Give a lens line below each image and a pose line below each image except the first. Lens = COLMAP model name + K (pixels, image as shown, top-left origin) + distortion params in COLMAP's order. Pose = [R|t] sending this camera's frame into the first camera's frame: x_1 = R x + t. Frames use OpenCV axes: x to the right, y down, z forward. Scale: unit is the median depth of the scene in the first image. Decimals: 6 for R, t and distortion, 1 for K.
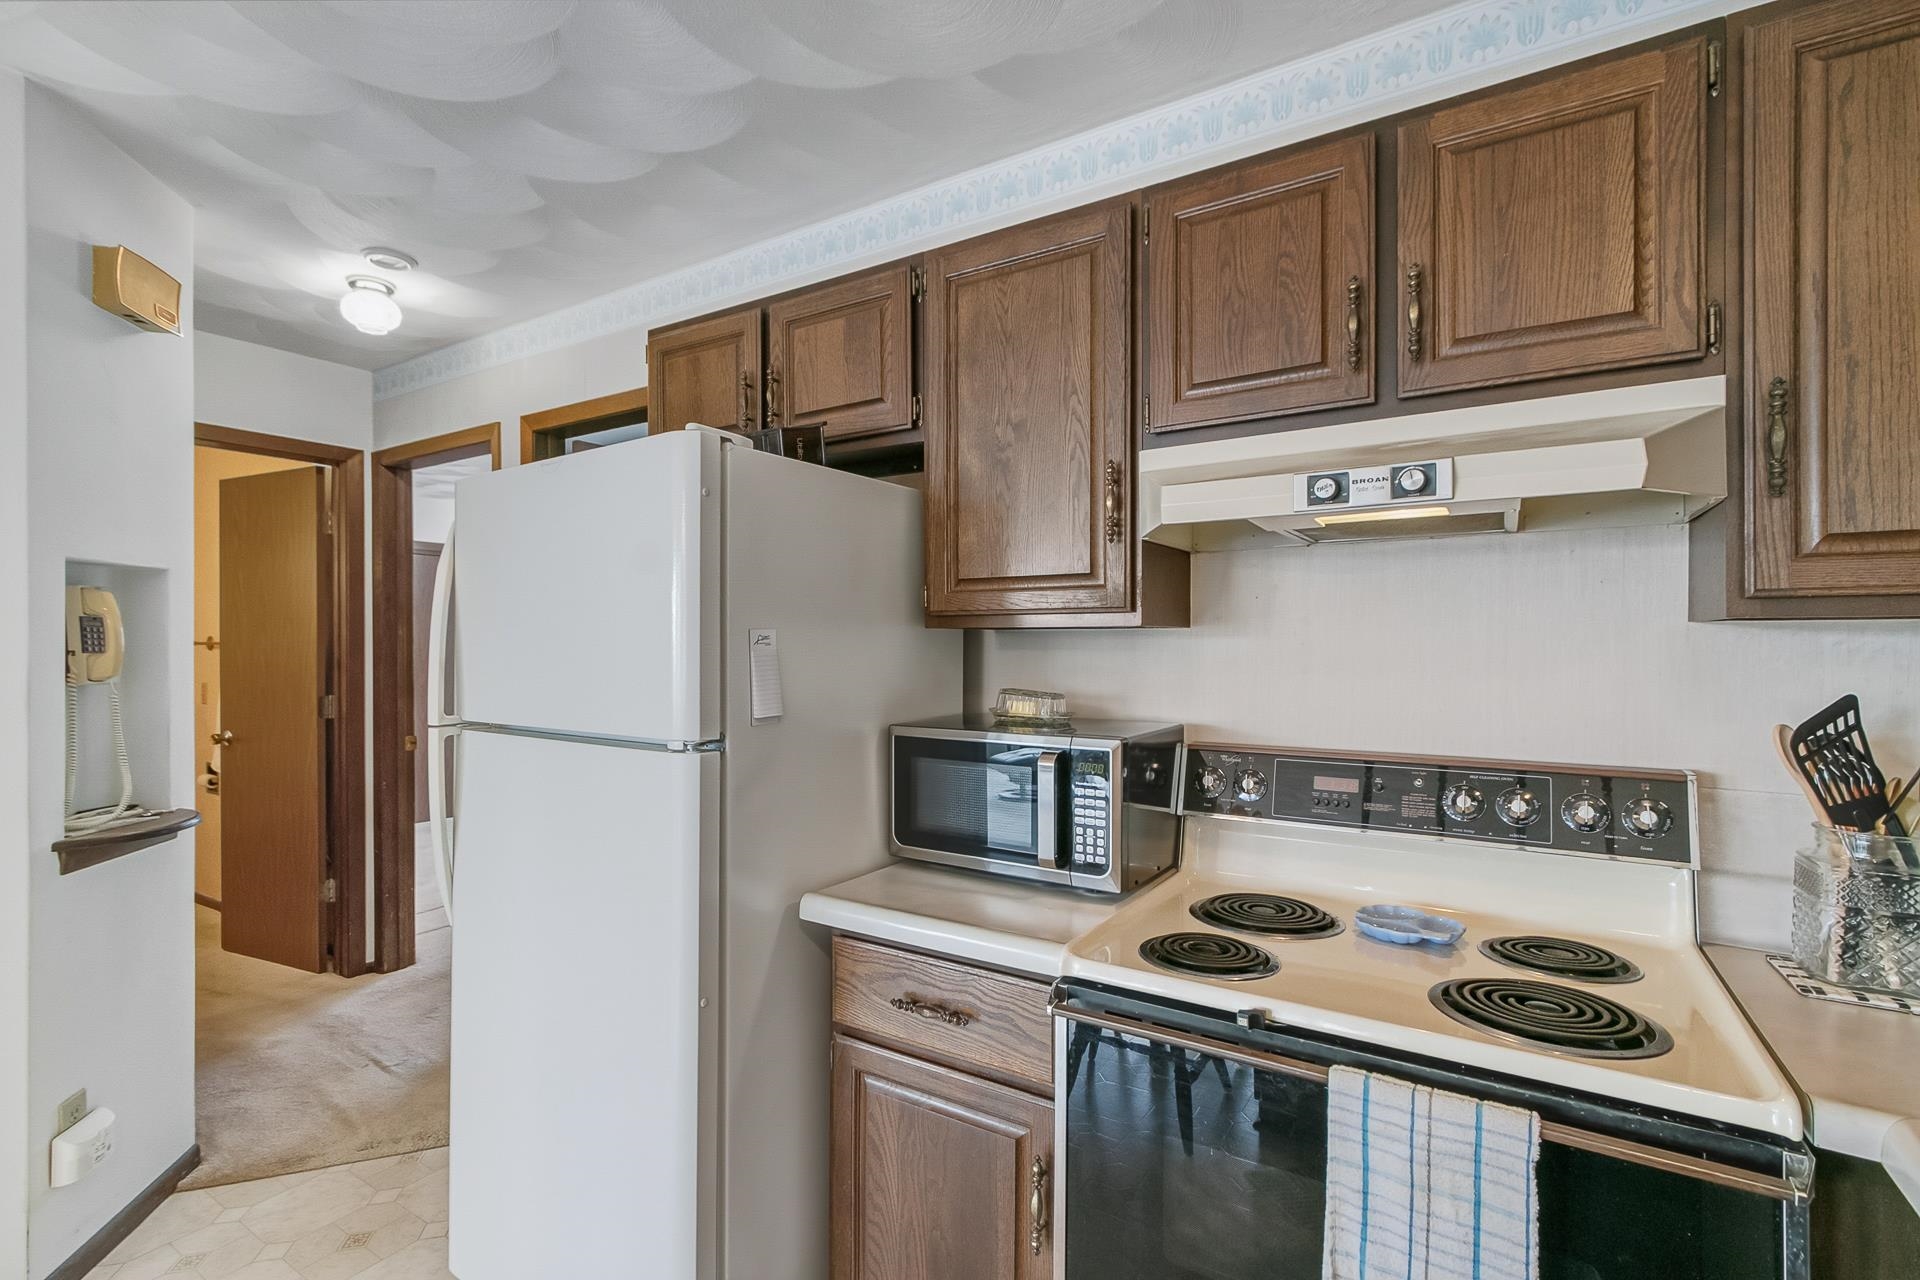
lens RADIAL K [[831.8, 0, 960.0], [0, 831.8, 640.0], [0, 0, 1]] dist [-0.000130, -0.000296]
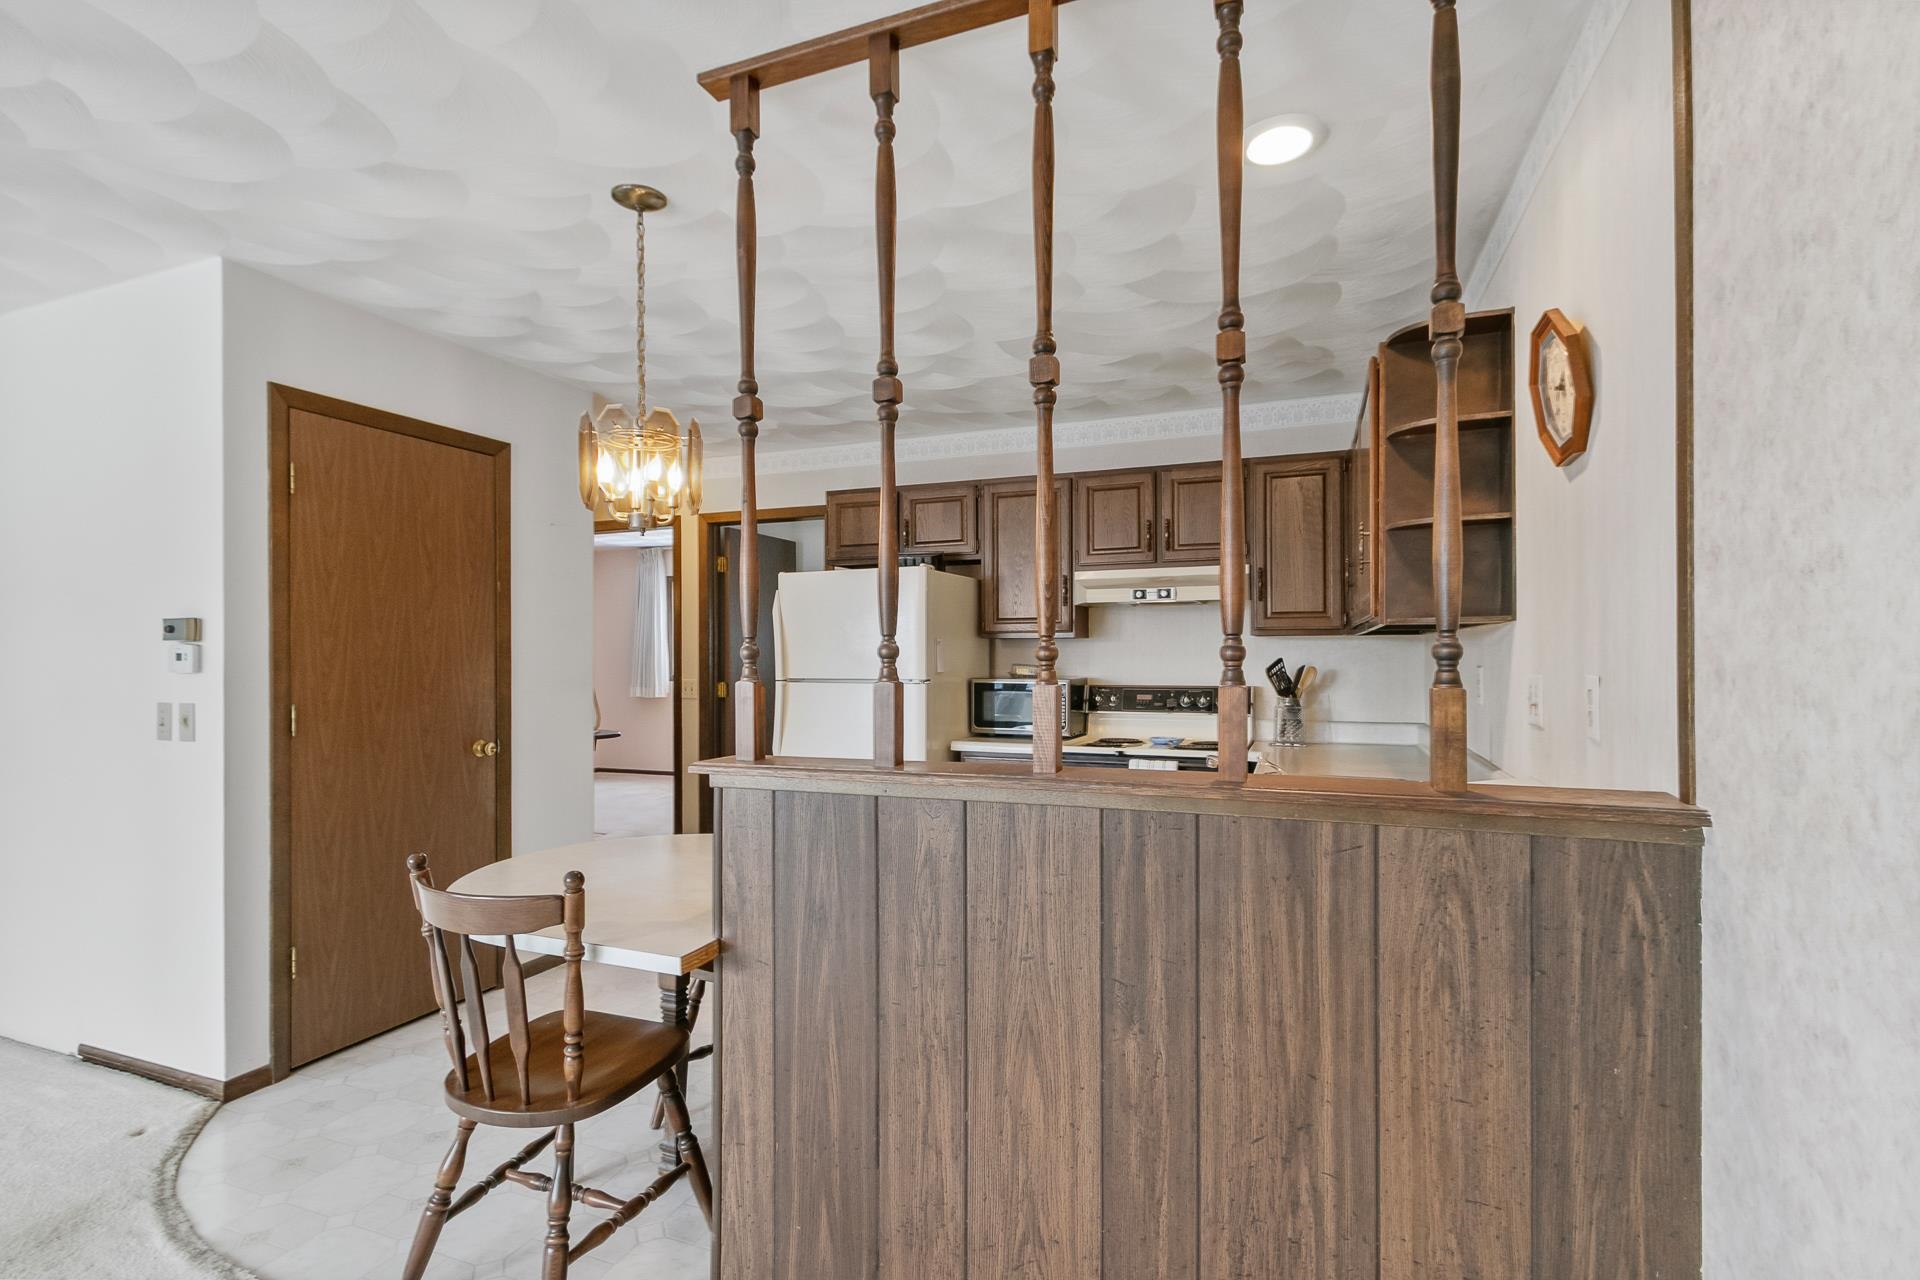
lens RADIAL K [[831.8, 0, 960.0], [0, 831.8, 640.0], [0, 0, 1]] dist [-0.000130, -0.000296]
pose [[0.981822, -0.000365, 0.189806, -0.665936], [0.002916, 0.999909, -0.013165, 0.025693], [-0.189784, 0.013479, 0.981733, -1.583704]]
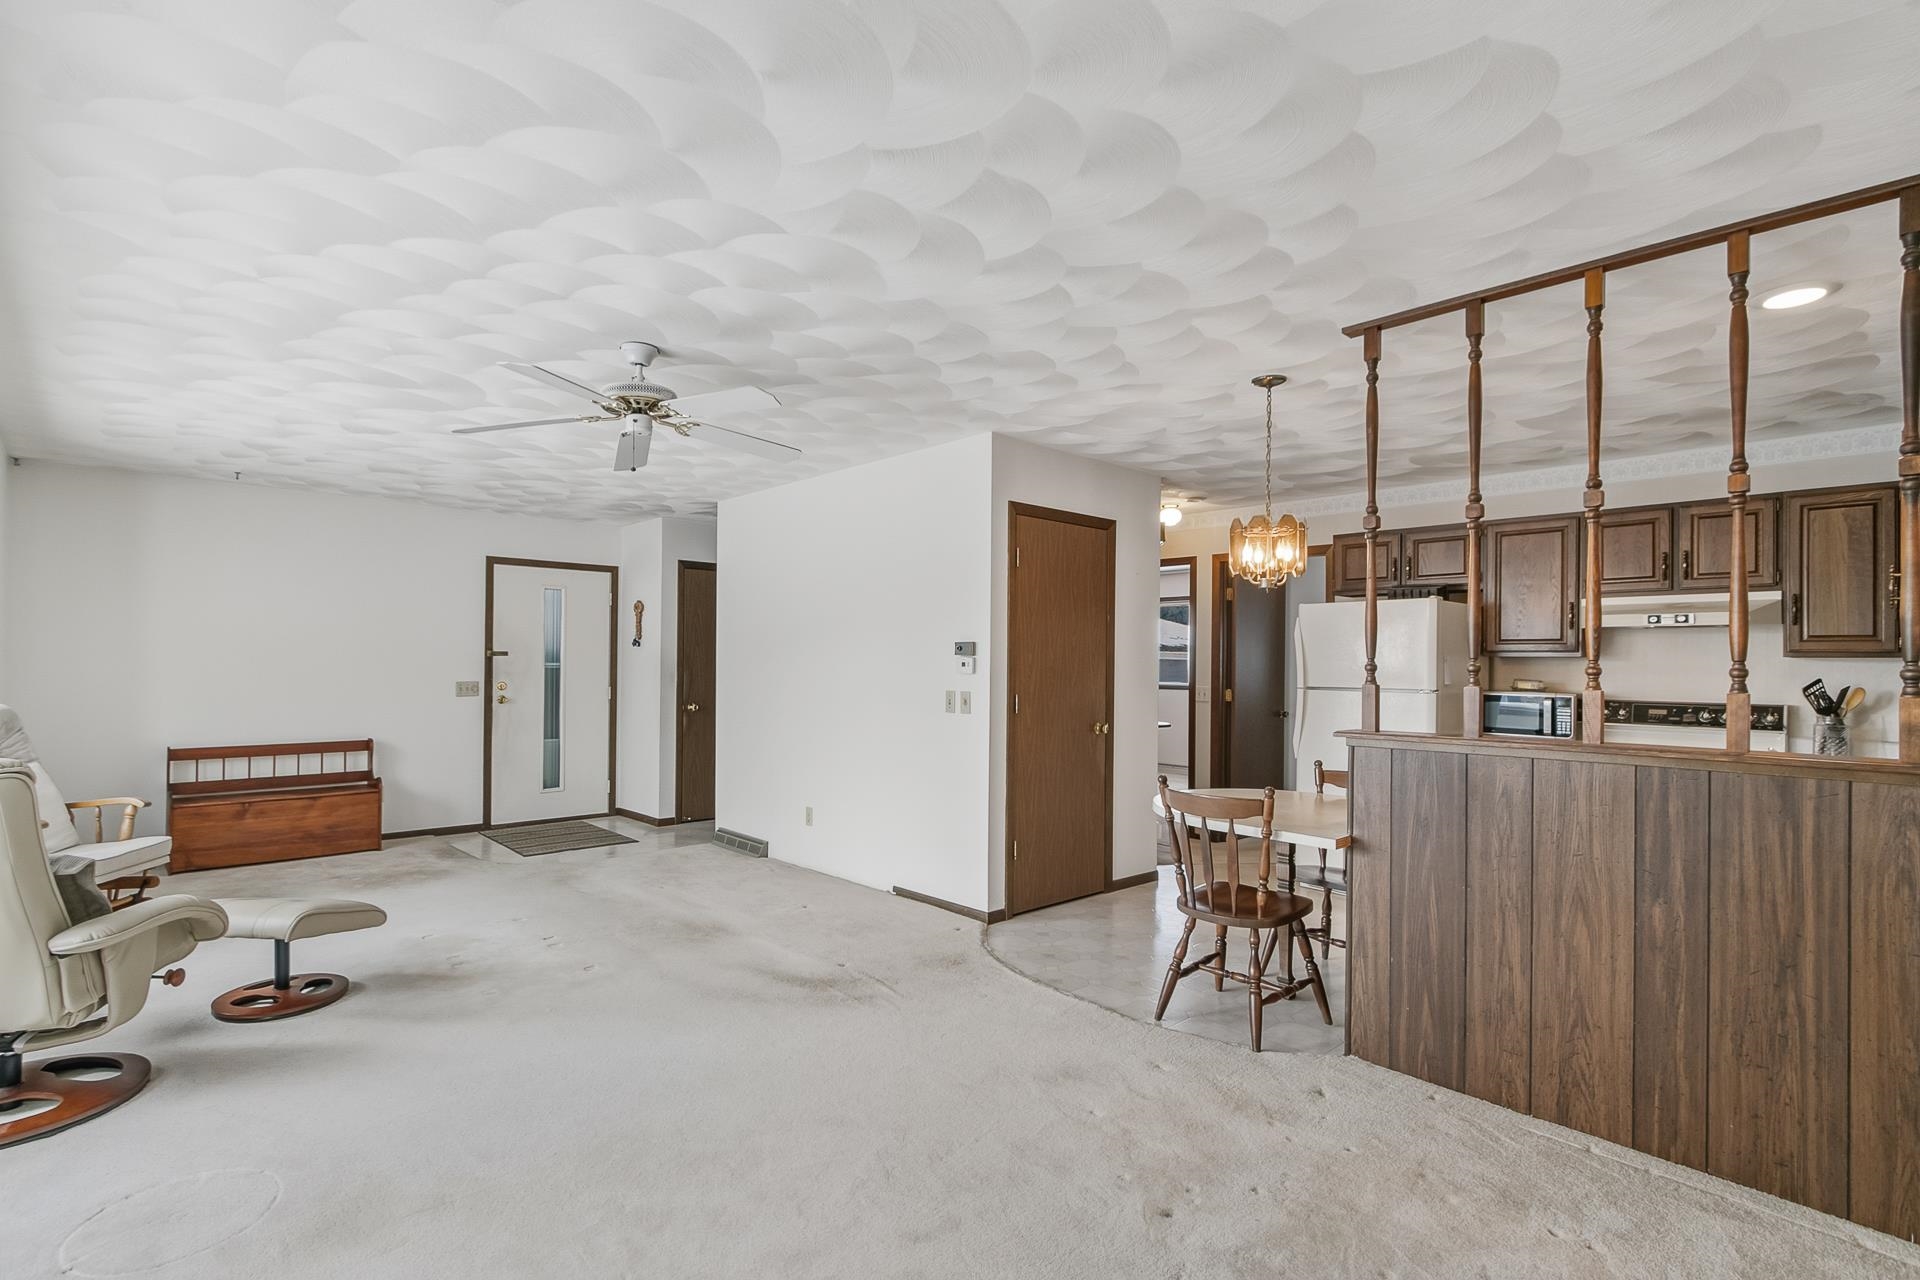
lens RADIAL K [[872.5, 0, 954.5], [0, 872.5, 651.4], [0, 0, 1]] dist [0.000369, -0.000500]
pose [[0.966559, 0.007105, -0.256345, -1.206597], [-0.010193, 0.999891, -0.010722, 0.020844], [0.256240, 0.012976, 0.966526, -2.723492]]
